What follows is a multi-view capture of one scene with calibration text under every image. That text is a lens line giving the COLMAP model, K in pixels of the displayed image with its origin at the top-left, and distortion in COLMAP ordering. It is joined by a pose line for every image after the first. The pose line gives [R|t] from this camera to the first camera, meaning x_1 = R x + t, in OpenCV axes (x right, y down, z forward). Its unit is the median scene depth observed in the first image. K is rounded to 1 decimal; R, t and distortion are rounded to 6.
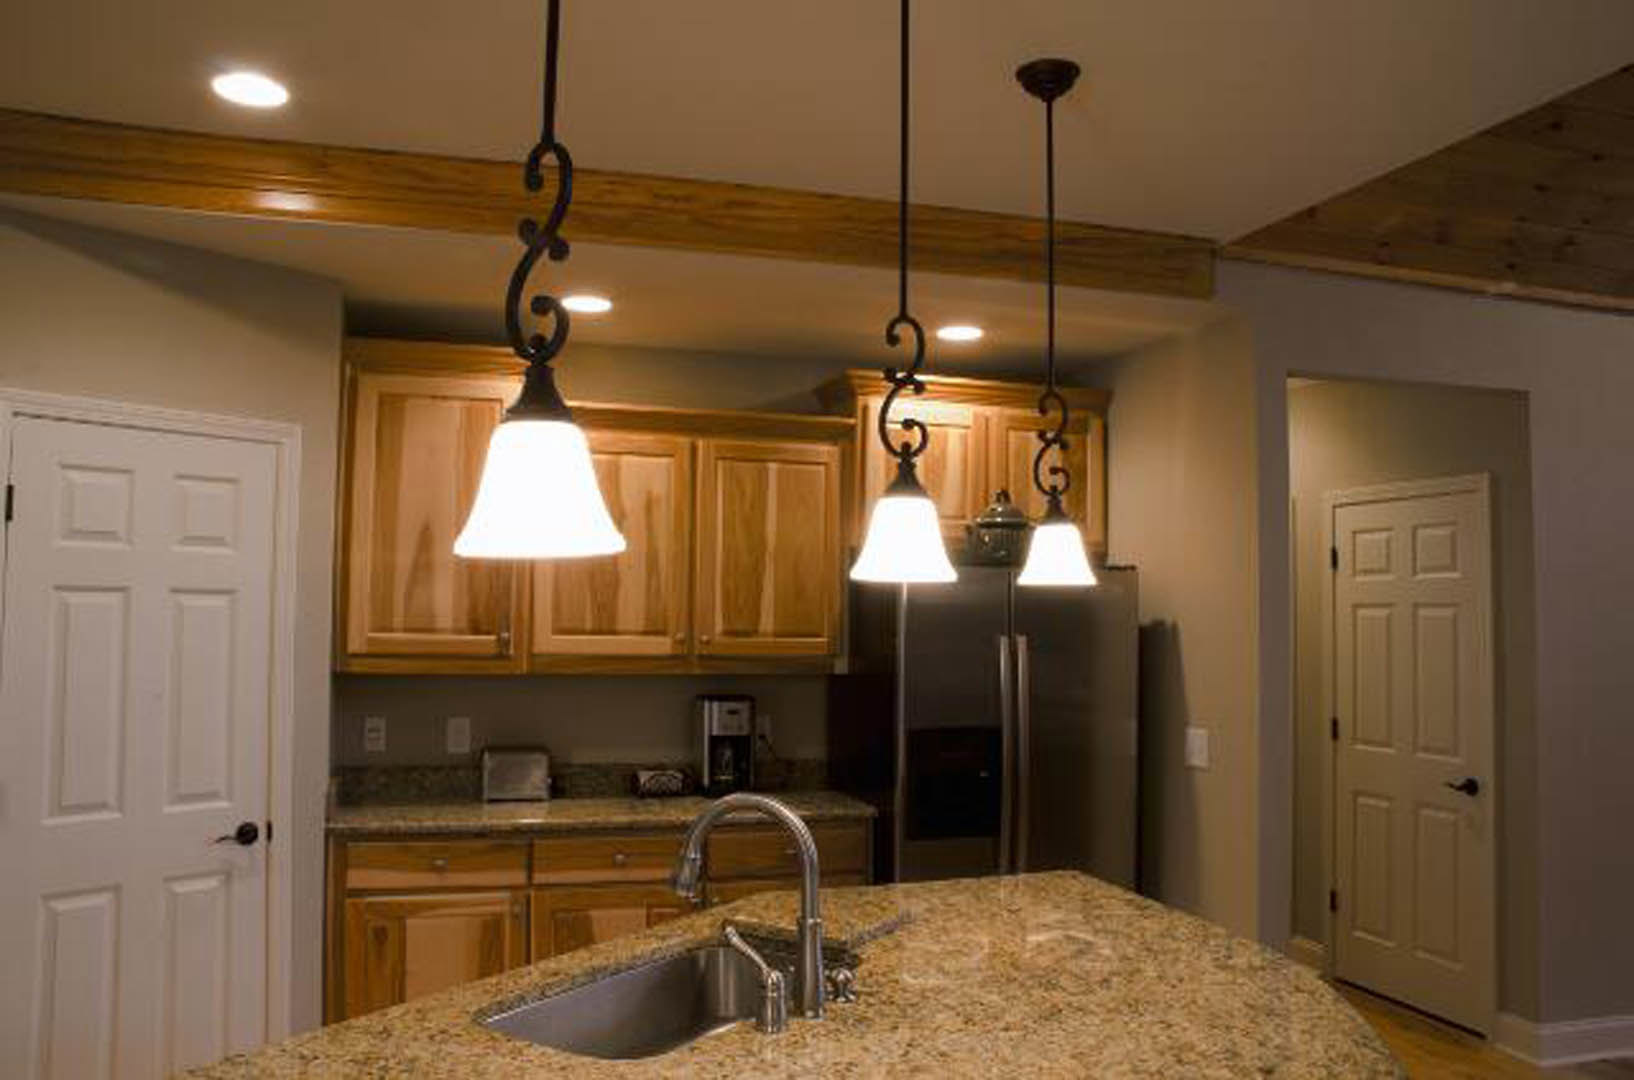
lens RADIAL K [[1274.3, 0, 815.7], [0, 1274.3, 563.1], [0, 0, 1]] dist [-0.057829, 0.002328]
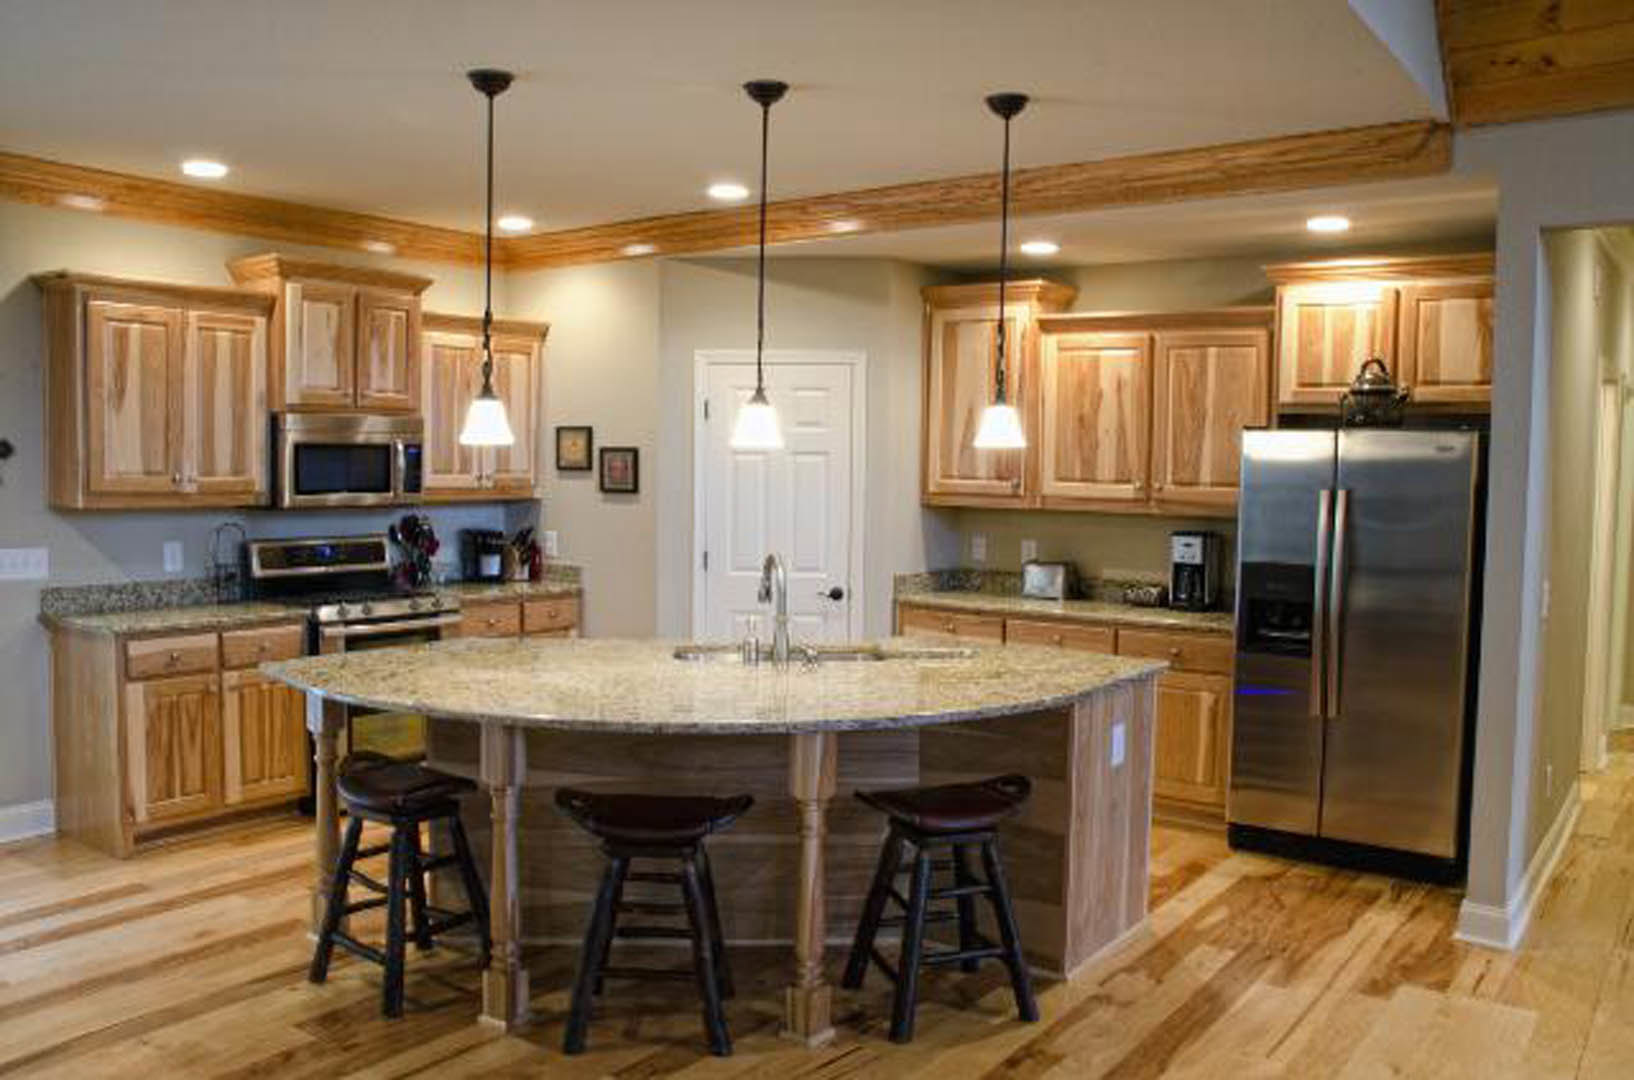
lens RADIAL K [[1311.2, 0, 817.0], [0, 1311.2, 540.0], [0, 0, 1]] dist [-0.143169, -0.000341]
pose [[0.599398, 0.045075, -0.799181, 0.775604], [0.027626, 0.996654, 0.076932, 0.002080], [0.799974, -0.068191, 0.596147, -0.071524]]
